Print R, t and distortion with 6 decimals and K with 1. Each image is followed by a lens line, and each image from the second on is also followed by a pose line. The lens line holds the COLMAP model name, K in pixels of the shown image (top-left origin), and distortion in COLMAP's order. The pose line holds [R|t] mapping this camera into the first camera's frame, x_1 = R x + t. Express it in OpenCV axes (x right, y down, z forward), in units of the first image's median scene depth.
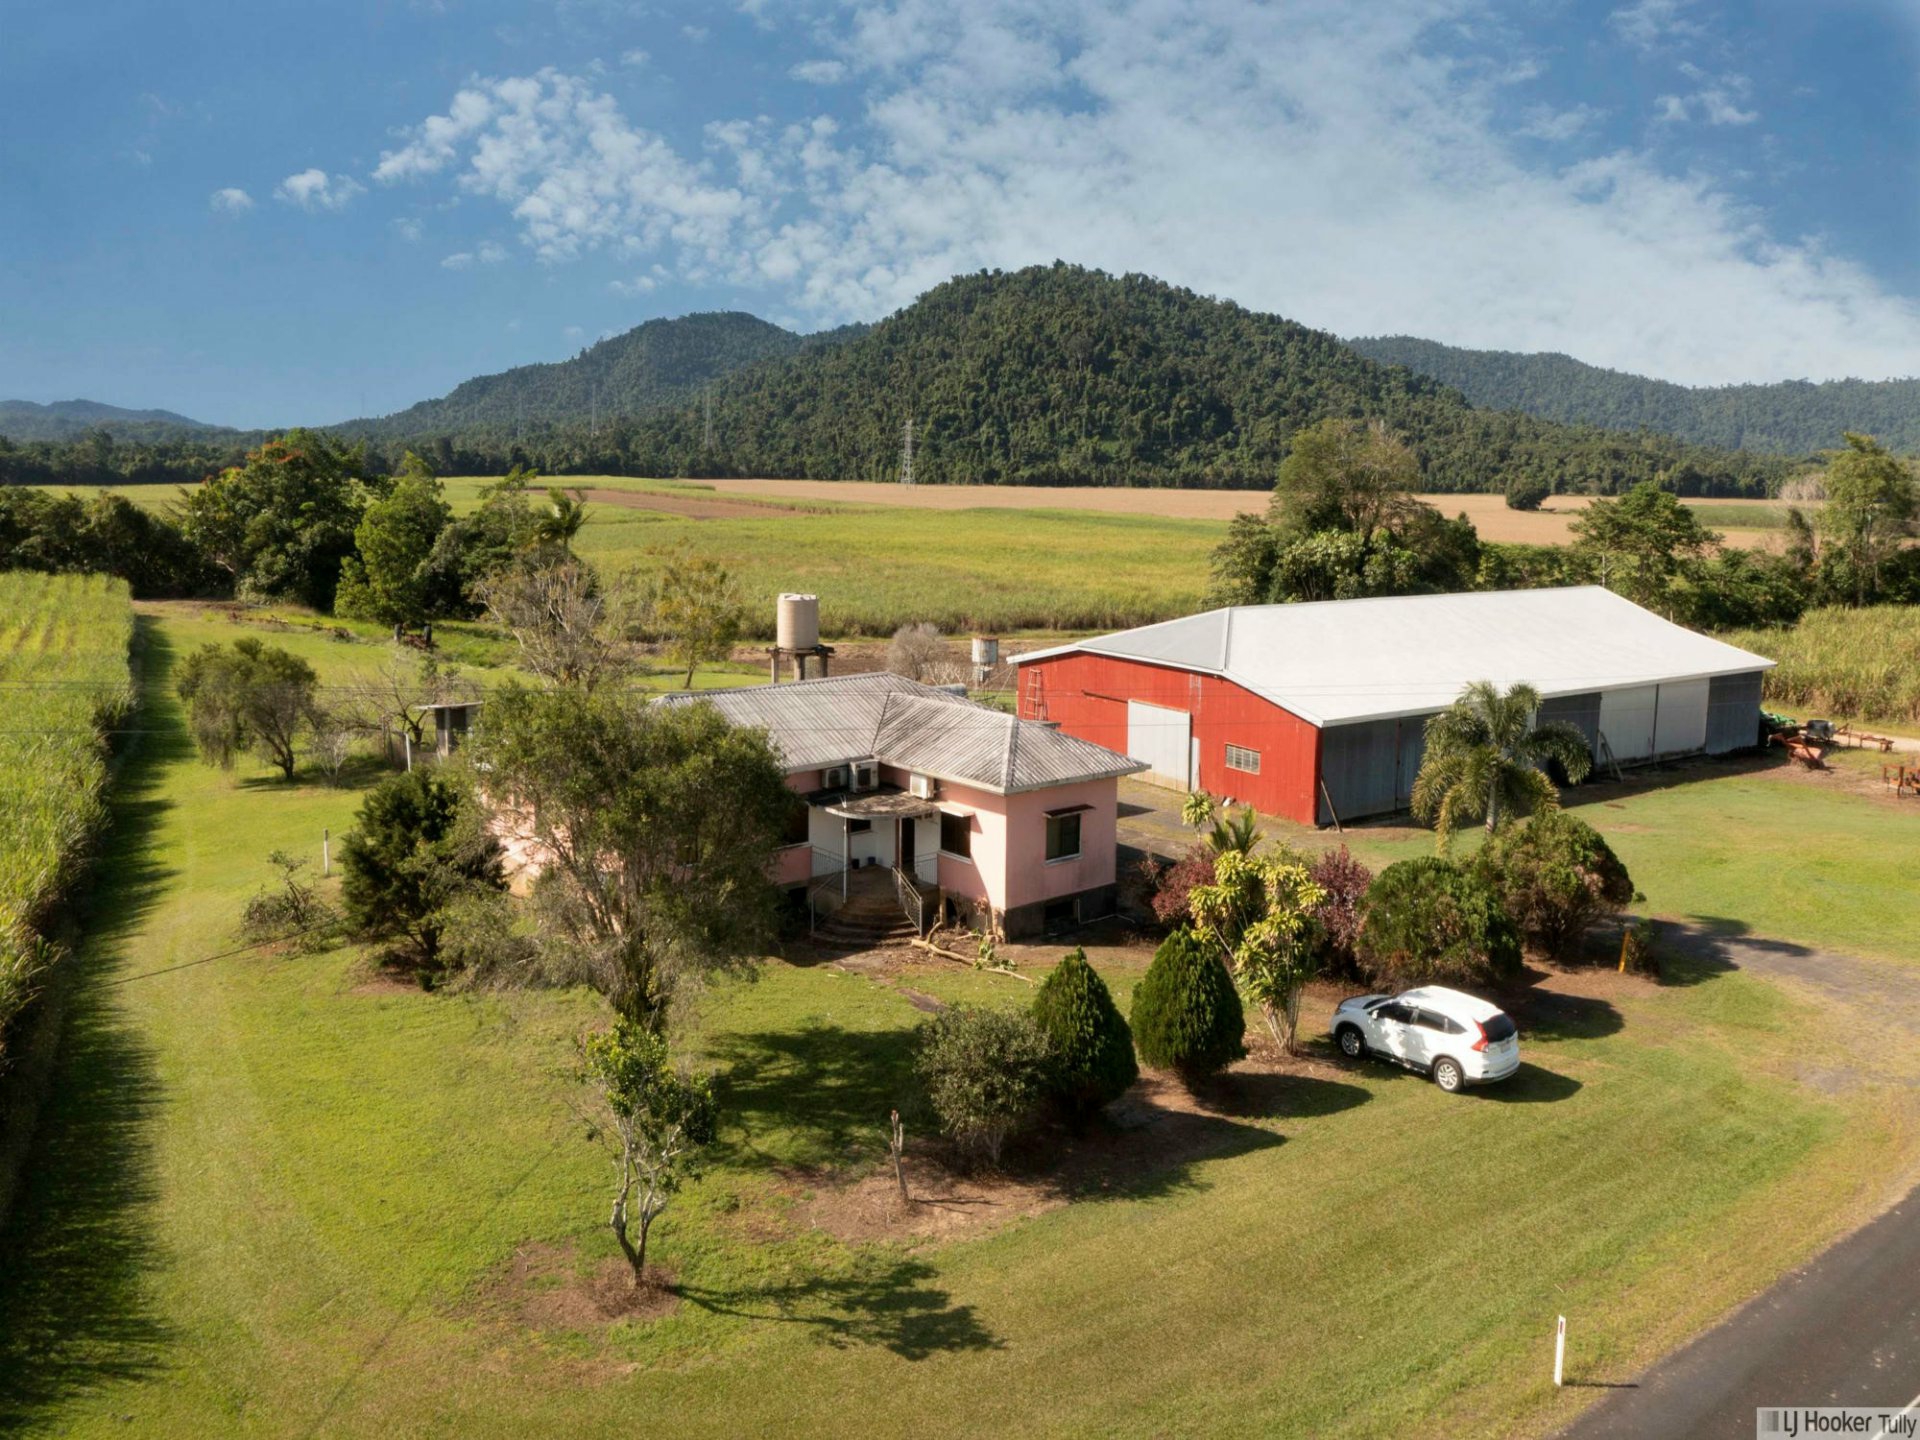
lens RADIAL K [[1572.6, 0, 878.6], [0, 1572.6, 719.1], [0, 0, 1]] dist [-0.007724, -0.009761]
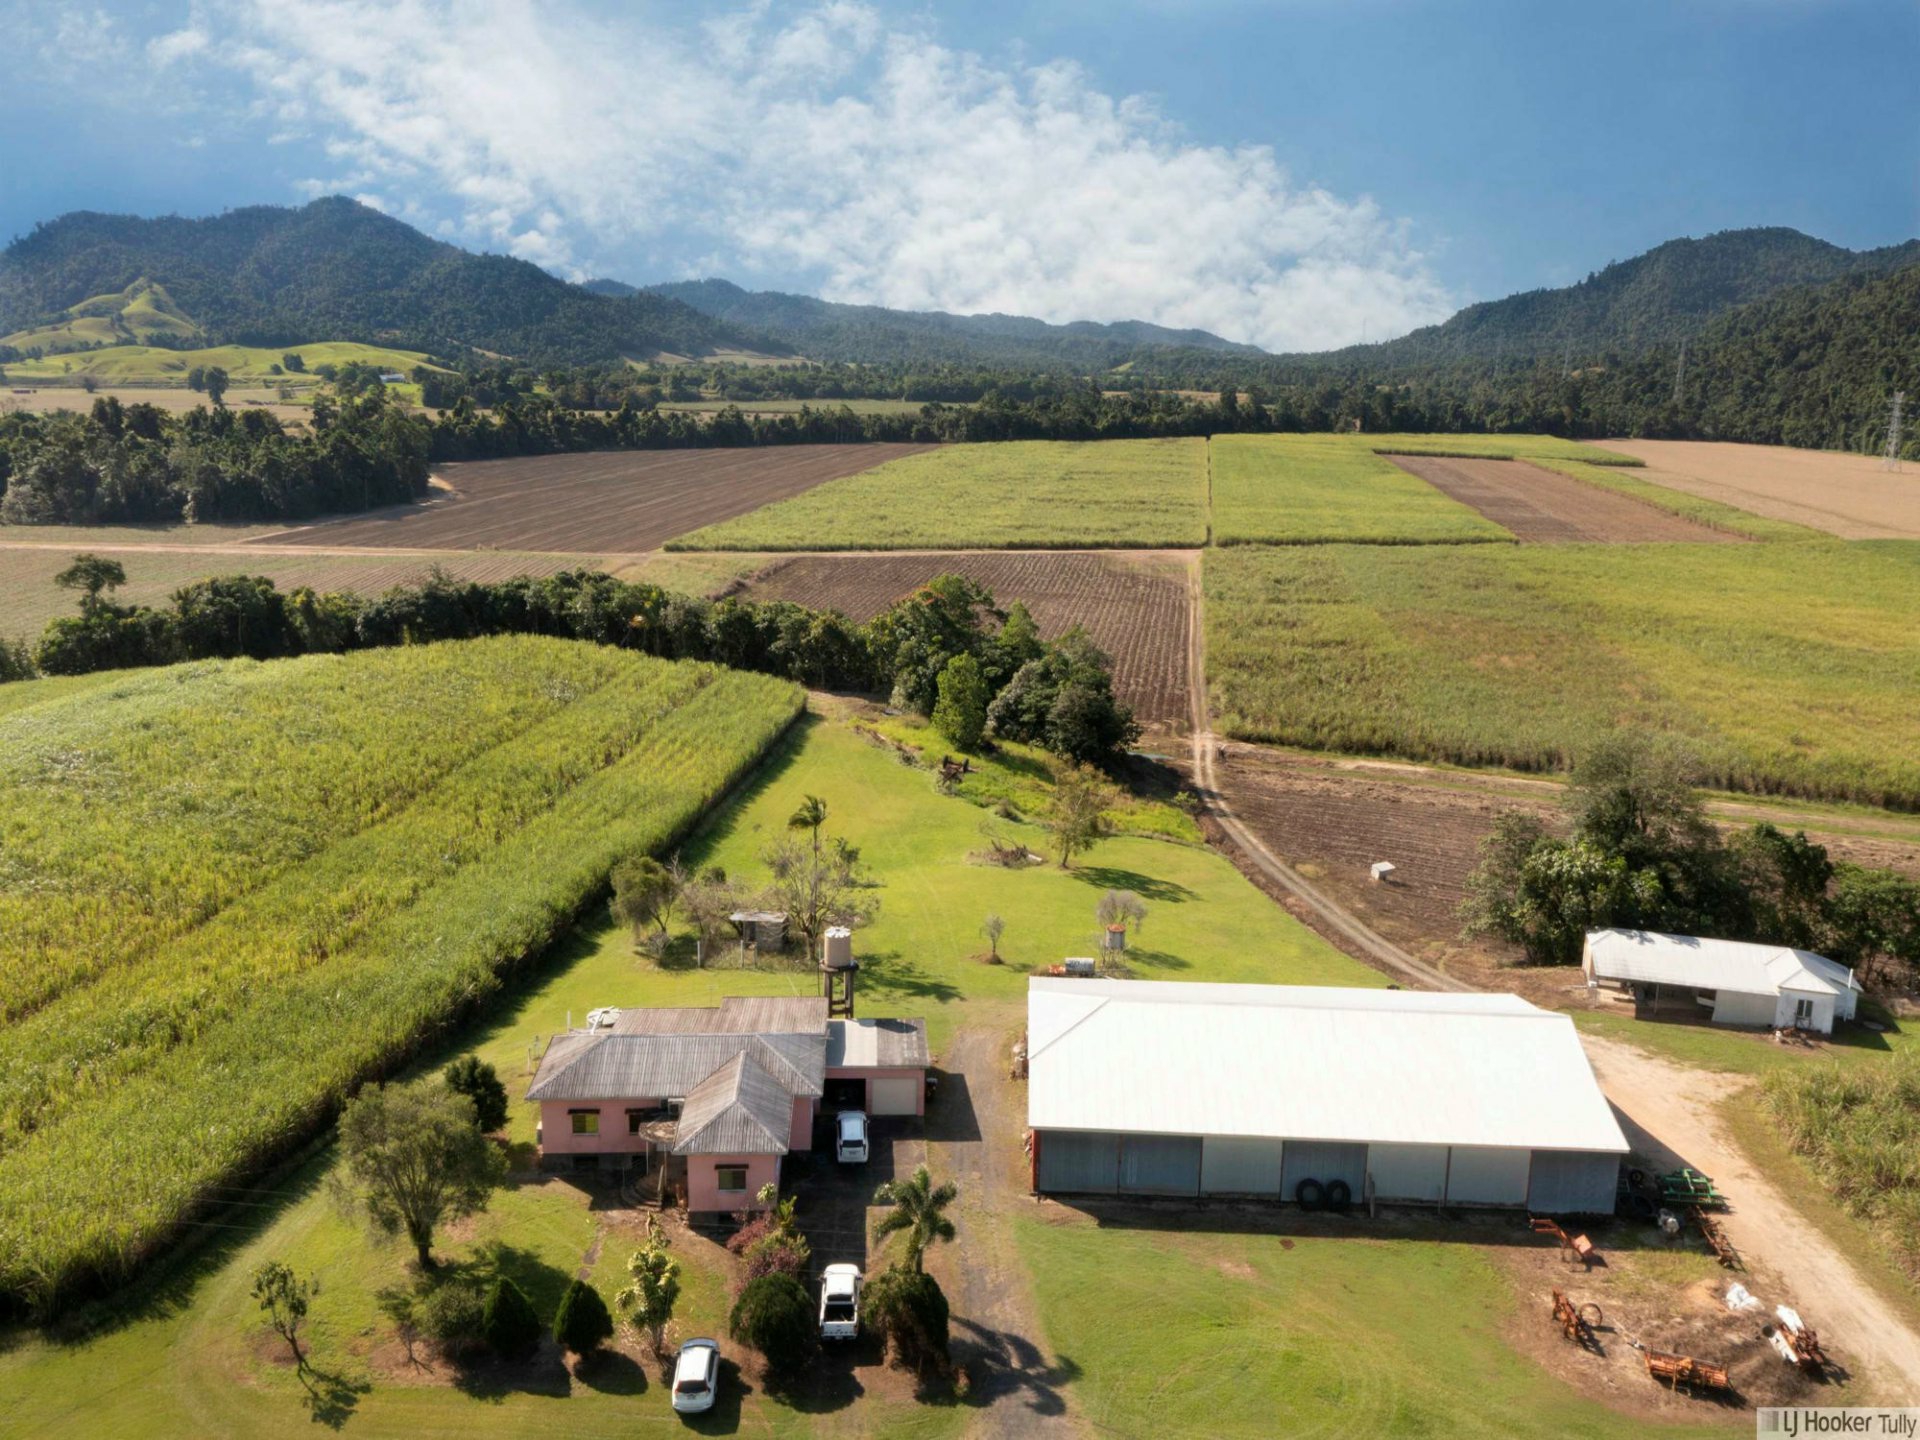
lens RADIAL K [[1572.6, 0, 878.6], [0, 1572.6, 719.1], [0, 0, 1]] dist [-0.007724, -0.009761]
pose [[0.782242, 0.142647, -0.606424, 0.114221], [-0.086758, 0.988890, 0.120701, -0.061084], [0.616904, -0.041805, 0.785927, -0.024287]]
